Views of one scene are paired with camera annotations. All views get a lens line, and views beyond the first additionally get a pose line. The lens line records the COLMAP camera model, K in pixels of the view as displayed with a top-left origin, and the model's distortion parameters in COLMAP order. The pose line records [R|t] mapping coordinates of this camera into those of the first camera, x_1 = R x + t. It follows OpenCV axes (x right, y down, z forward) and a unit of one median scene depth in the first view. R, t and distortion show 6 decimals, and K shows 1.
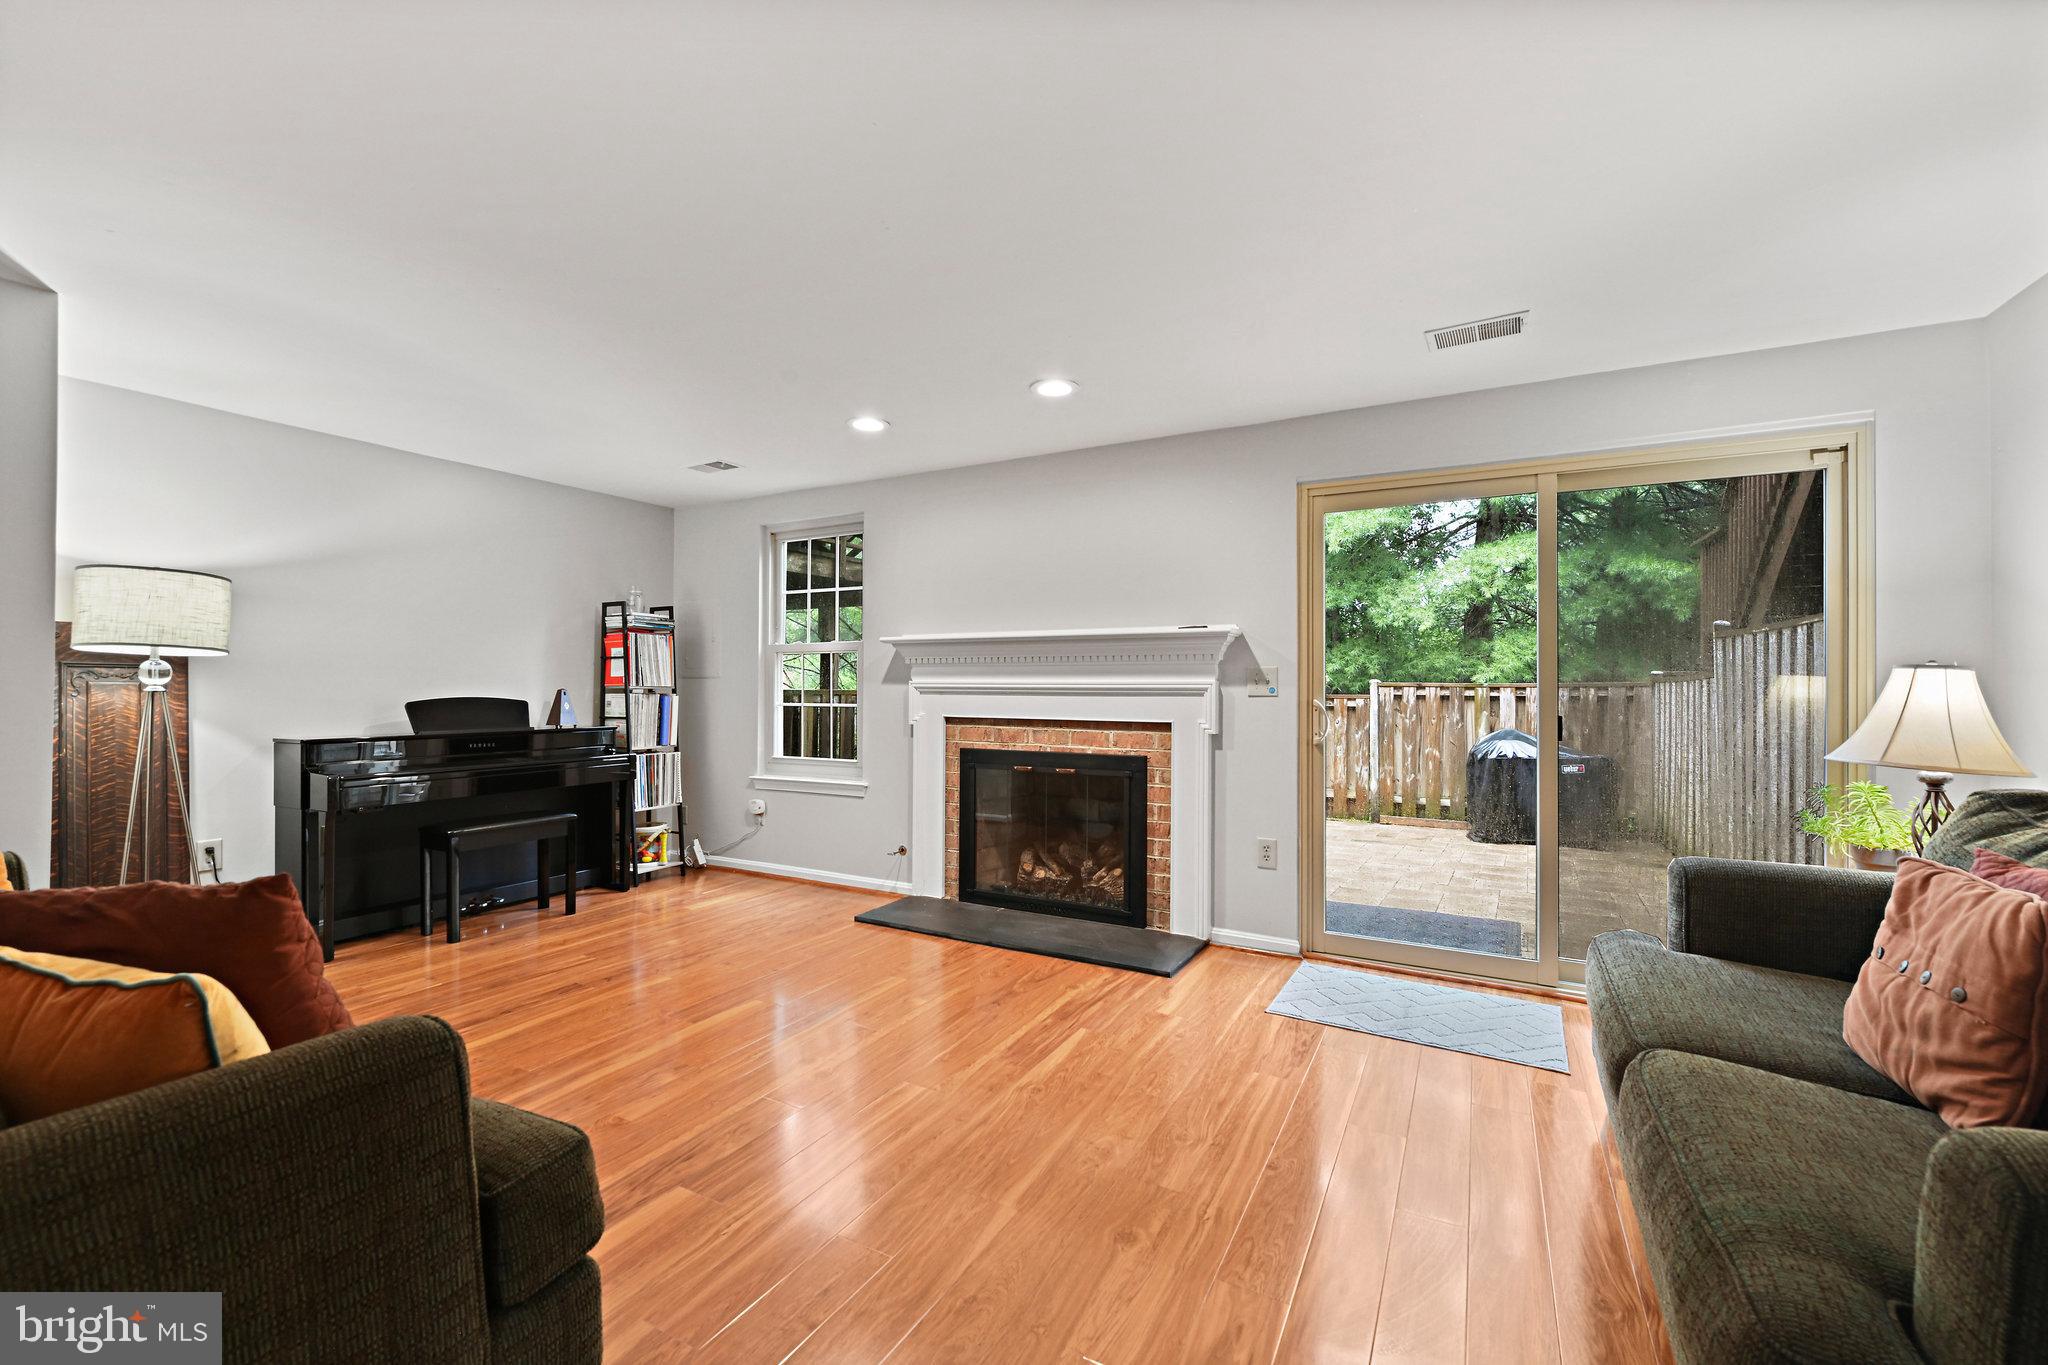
lens RADIAL K [[828.5, 0, 1043.2], [0, 828.5, 677.9], [0, 0, 1]] dist [-0.006541, -0.000546]
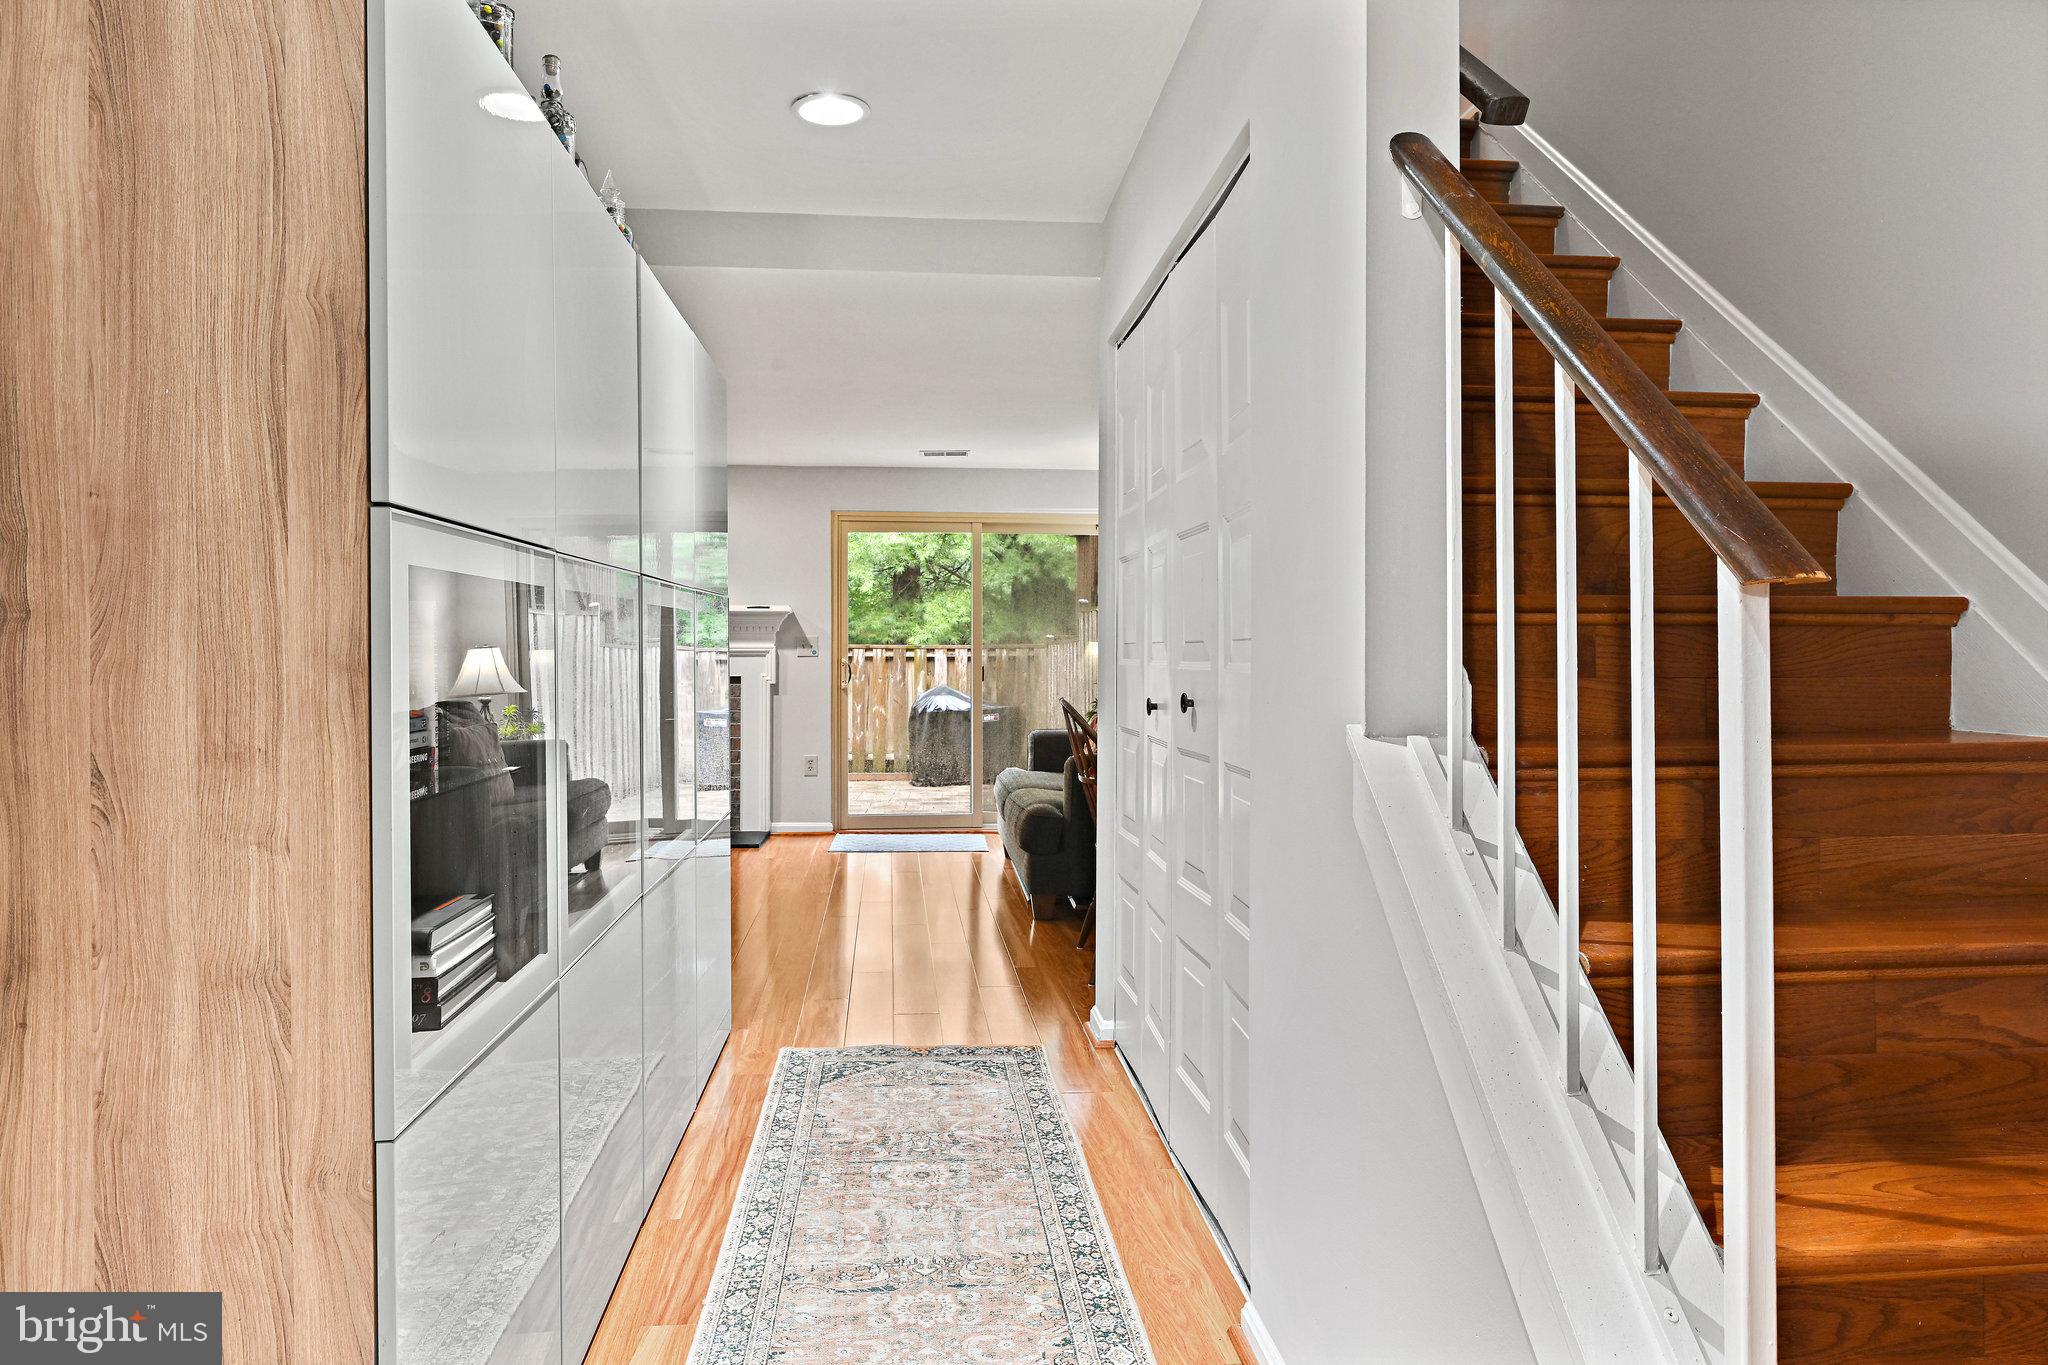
lens RADIAL K [[1196.7, 0, 1024.4], [0, 1196.7, 661.2], [0, 0, 1]] dist [-0.001094, -0.000017]
pose [[0.826723, -0.009664, 0.562527, -0.333086], [-0.002445, 0.999781, 0.020769, -0.007549], [-0.562605, -0.018545, 0.826518, -0.521450]]
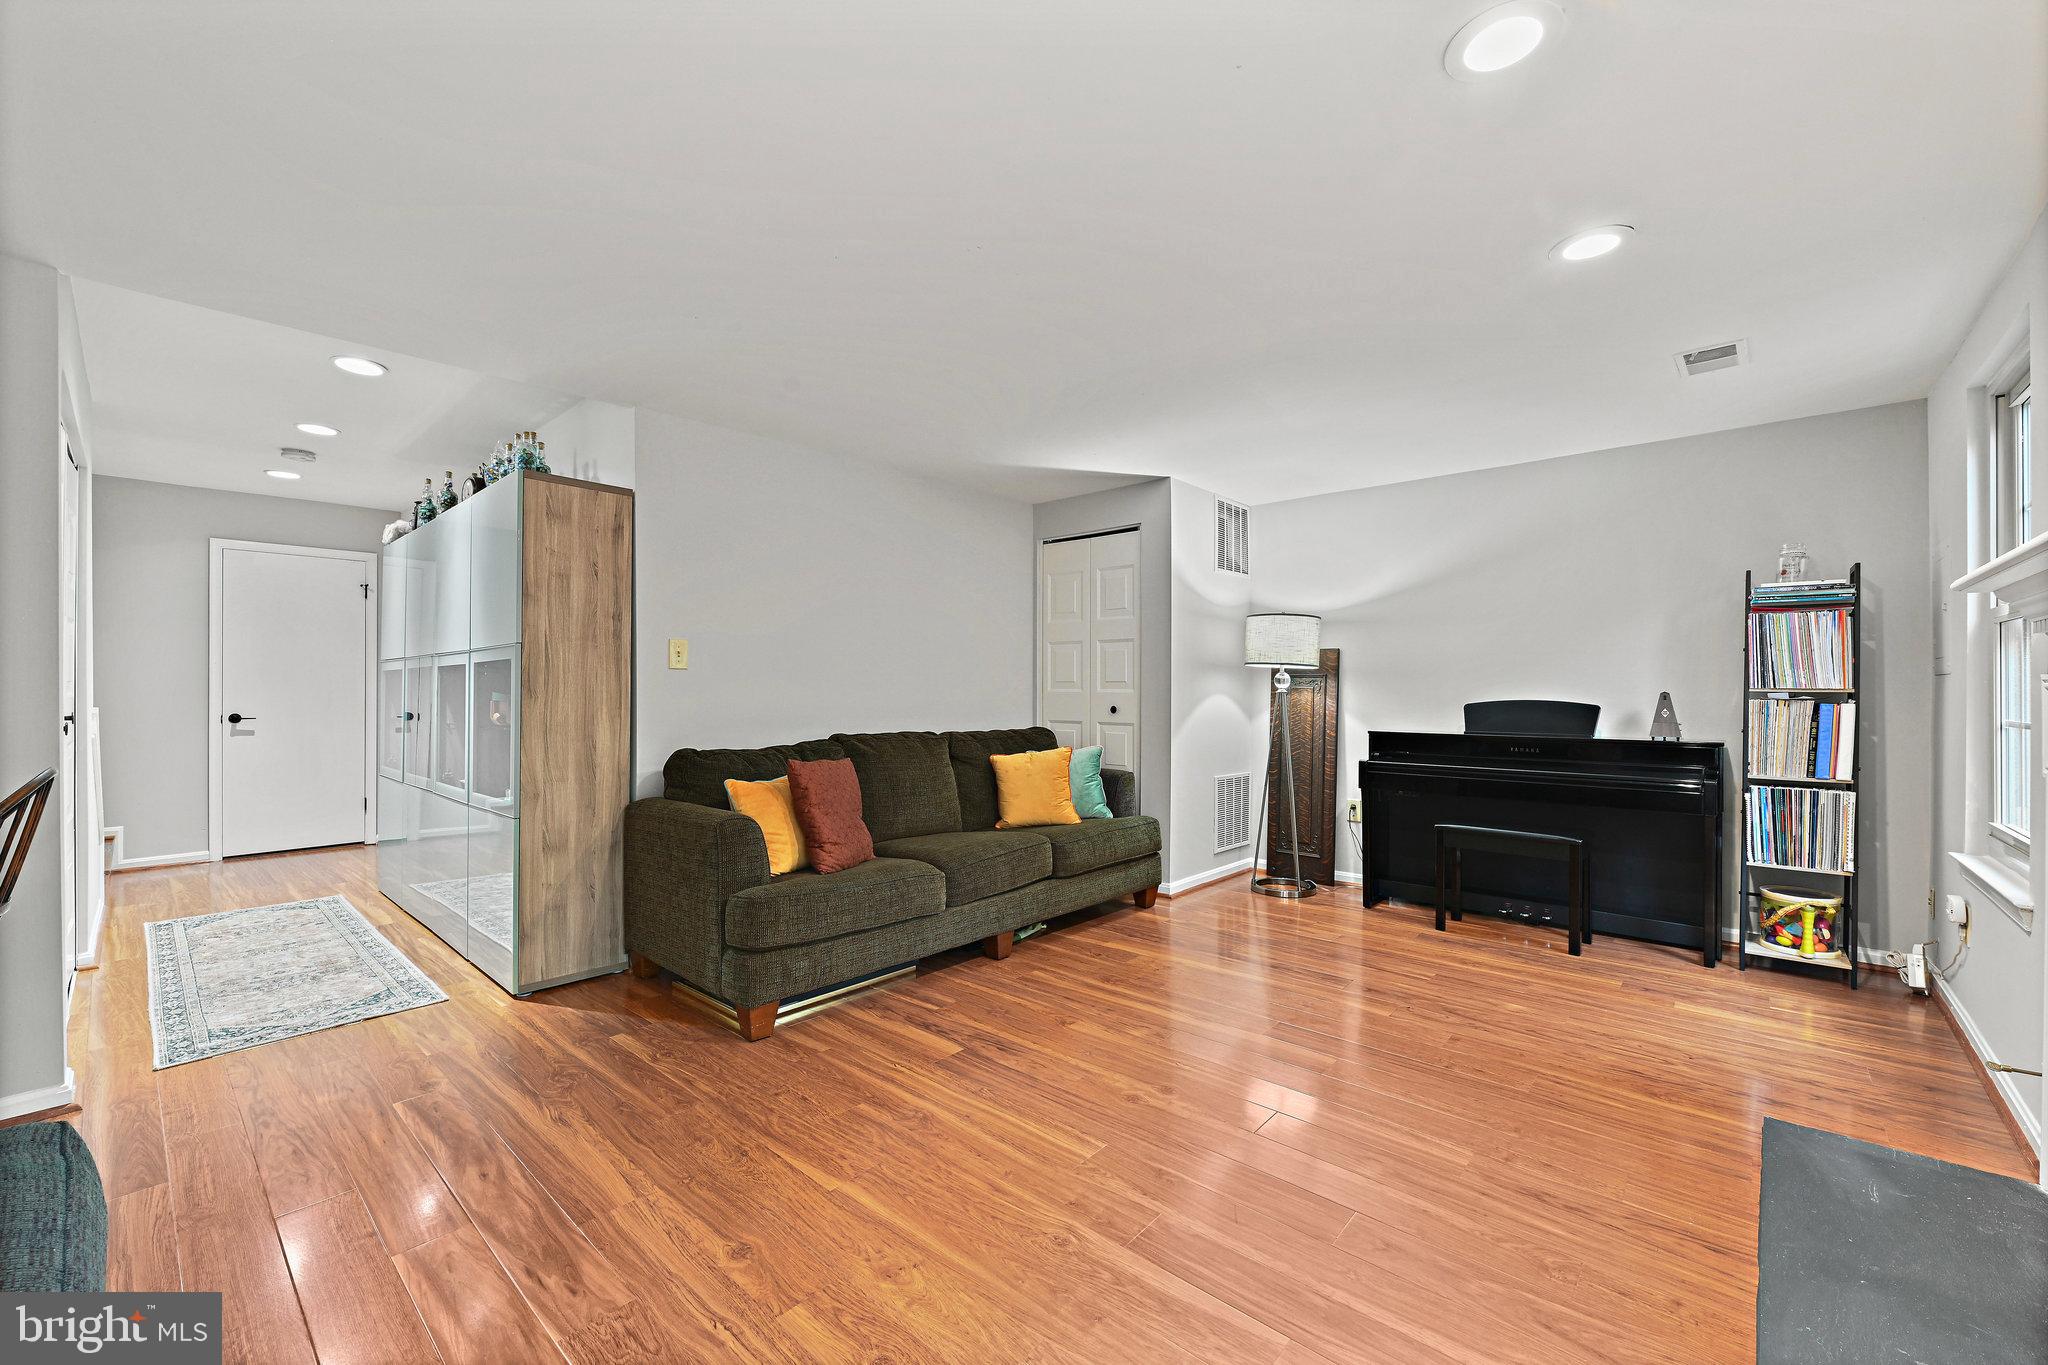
lens RADIAL K [[828.5, 0, 1012.5], [0, 828.5, 686.4], [0, 0, 1]] dist [-0.006541, -0.000546]
pose [[-0.249565, -0.003646, -0.968351, 0.316726], [0.009935, 0.999931, -0.006325, 0.005715], [0.968307, -0.011200, -0.249511, 0.511055]]
